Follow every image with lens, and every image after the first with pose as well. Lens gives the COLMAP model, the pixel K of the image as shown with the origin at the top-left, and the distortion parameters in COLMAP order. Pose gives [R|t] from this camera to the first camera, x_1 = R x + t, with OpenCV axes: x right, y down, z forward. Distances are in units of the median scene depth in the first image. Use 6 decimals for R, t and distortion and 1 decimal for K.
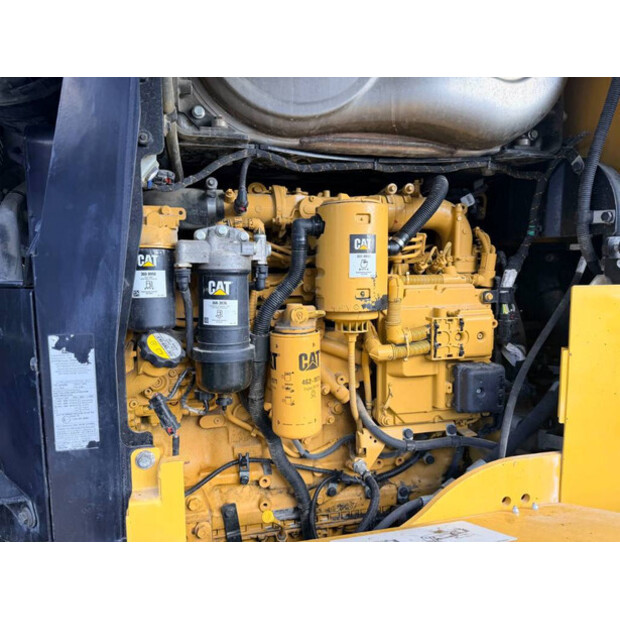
lens RADIAL K [[439.2, 0, 308.5], [0, 439.2, 309.7], [0, 0, 1]] dist [0.028693, -0.039967]
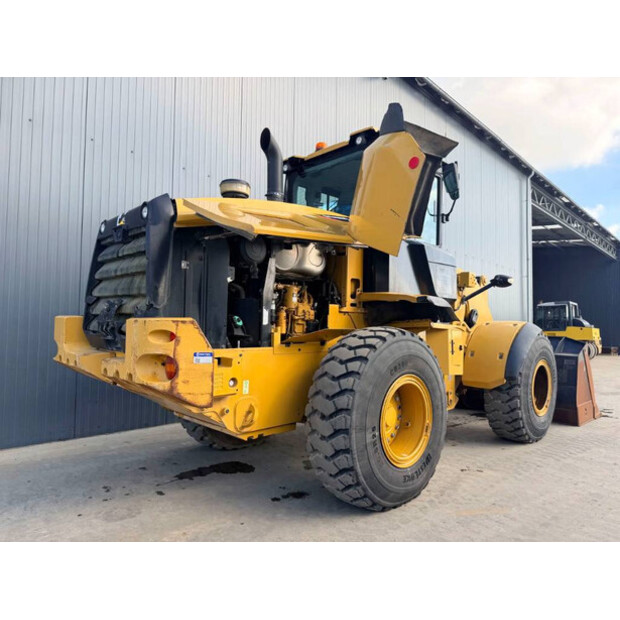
lens RADIAL K [[439.2, 0, 309.1], [0, 439.2, 309.4], [0, 0, 1]] dist [0.028693, -0.039967]
pose [[0.849056, 0.042257, 0.526610, -2.155533], [0.022234, 0.993055, -0.115534, 0.542713], [-0.527834, 0.109804, 0.842220, -3.014728]]
